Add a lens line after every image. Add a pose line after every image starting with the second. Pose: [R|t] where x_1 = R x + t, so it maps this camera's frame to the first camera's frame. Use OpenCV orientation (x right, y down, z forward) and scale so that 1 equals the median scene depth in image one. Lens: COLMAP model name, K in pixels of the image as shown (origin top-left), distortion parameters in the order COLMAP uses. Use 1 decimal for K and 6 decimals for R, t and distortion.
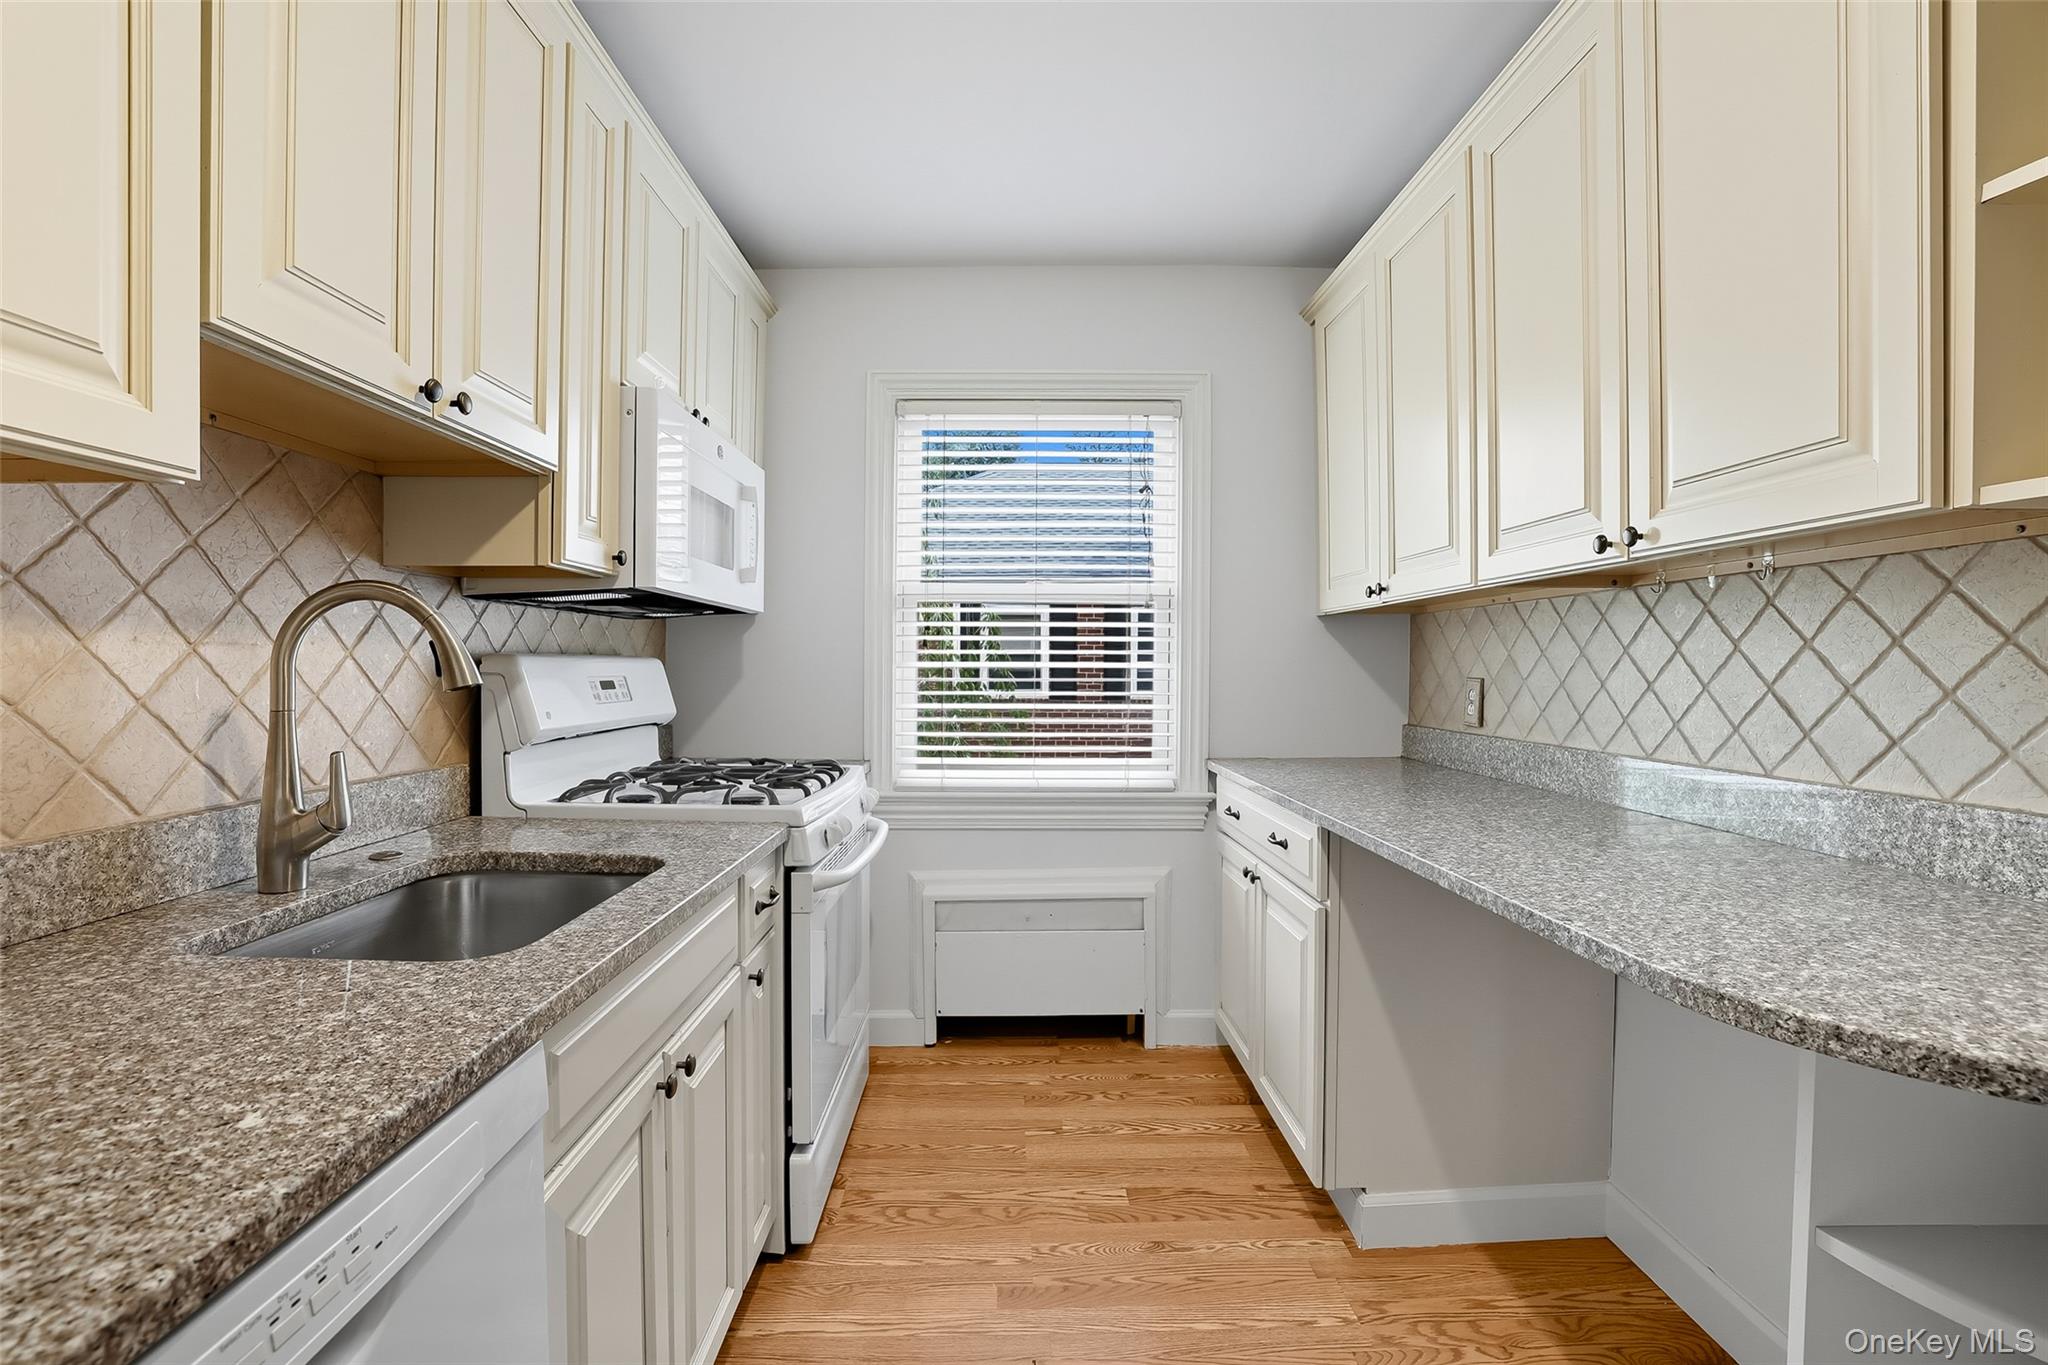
lens RADIAL K [[905.8, 0, 1031.5], [0, 905.8, 679.6], [0, 0, 1]] dist [-0.054132, 0.021068]
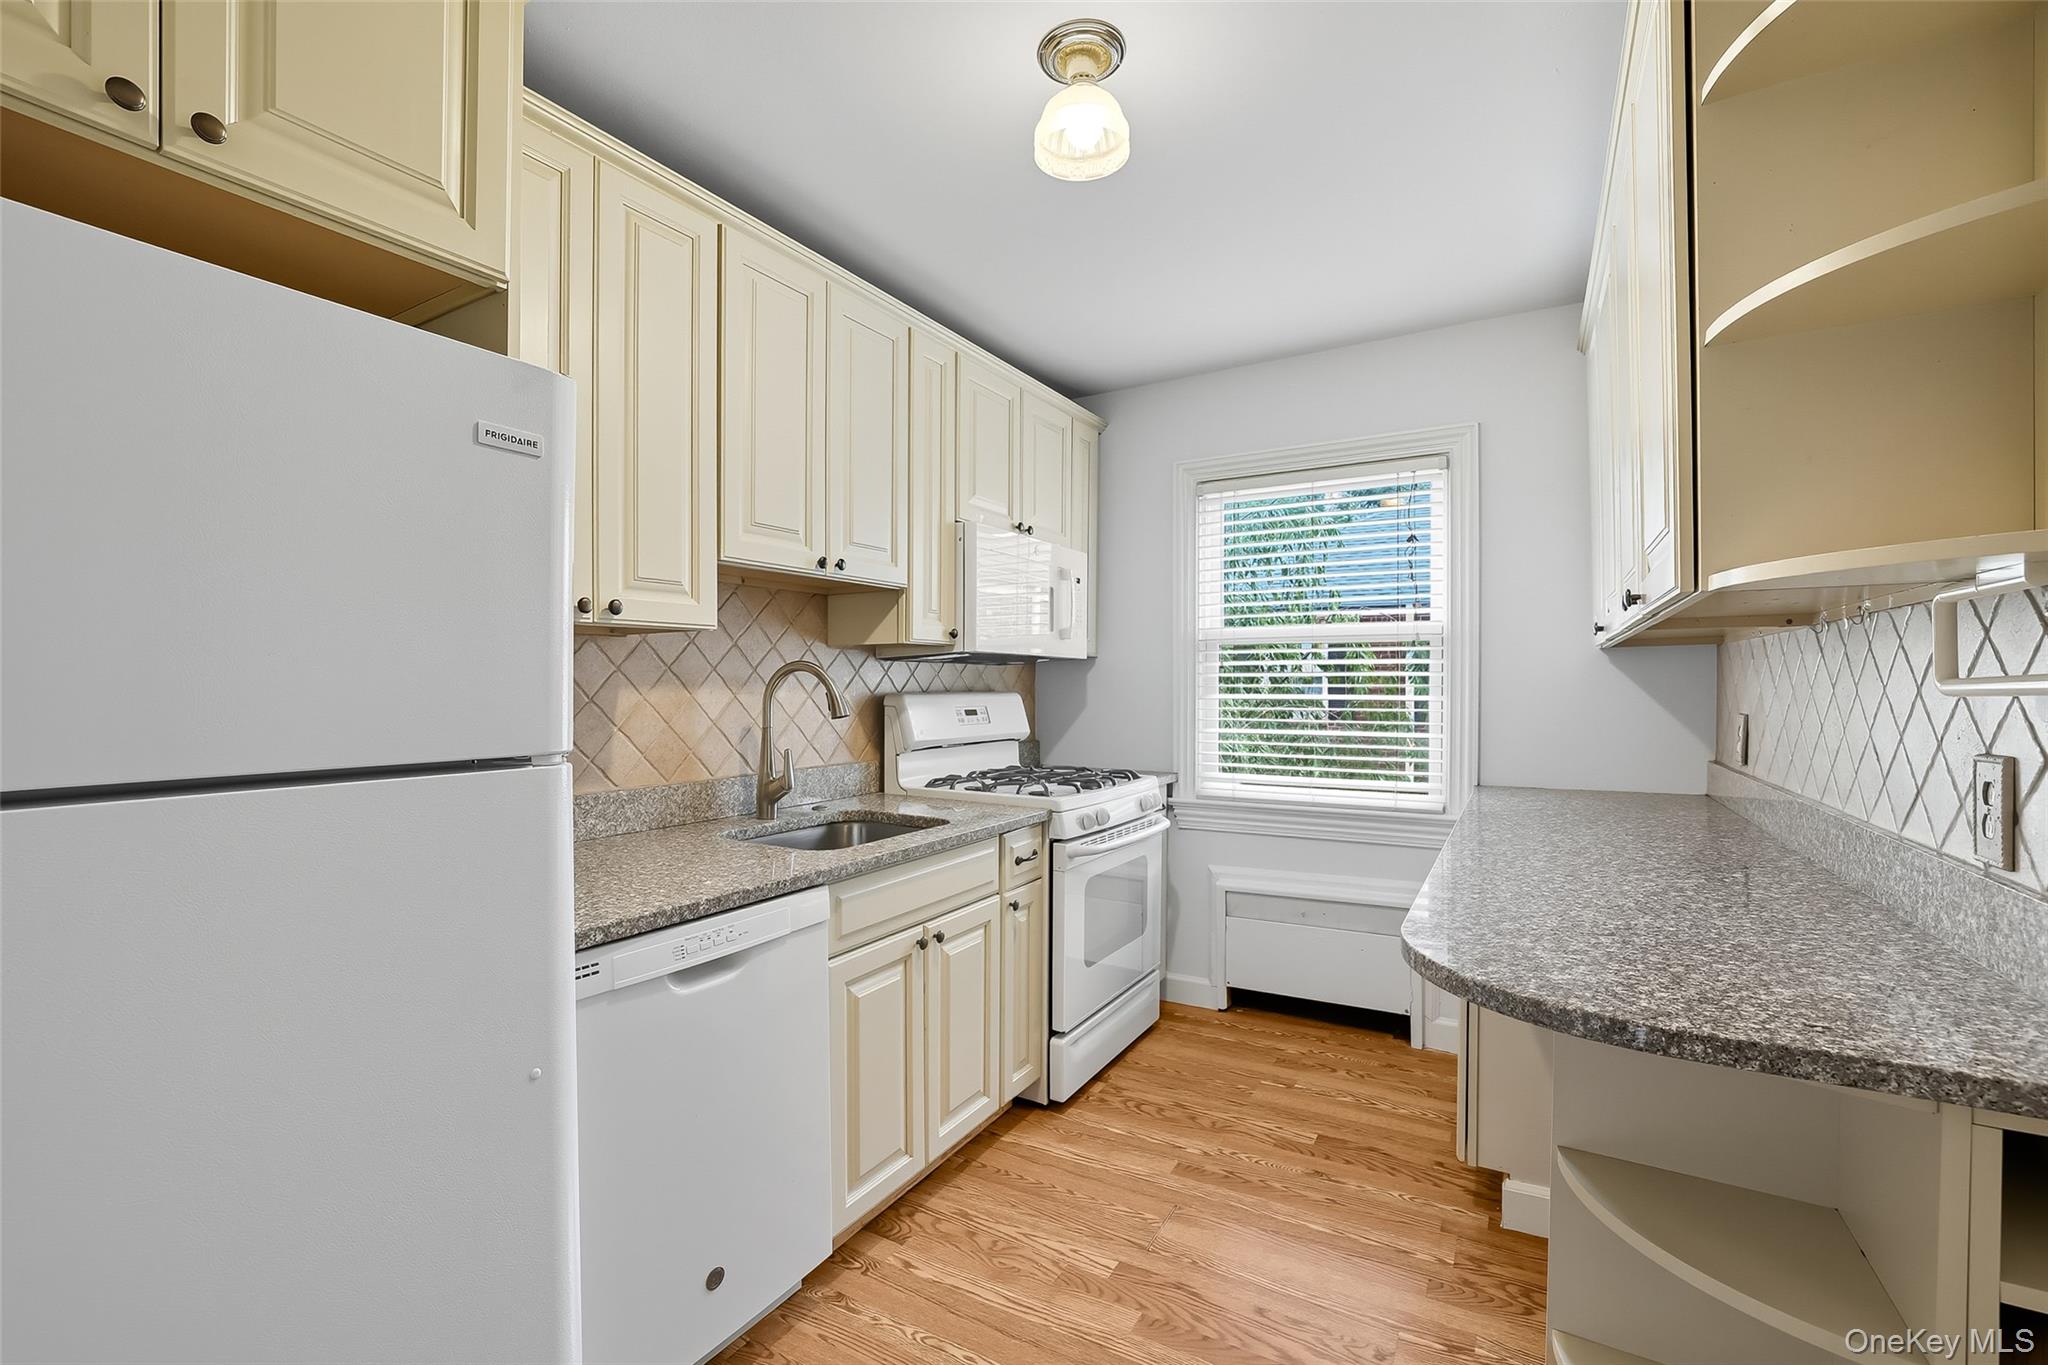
lens RADIAL K [[884.3, 0, 1026.3], [0, 884.3, 688.6], [0, 0, 1]] dist [-0.032327, 0.015612]
pose [[0.861641, -0.000972, -0.507517, 0.400603], [-0.005047, 0.999932, -0.010485, -0.021183], [0.507493, 0.011596, 0.861578, -0.252027]]
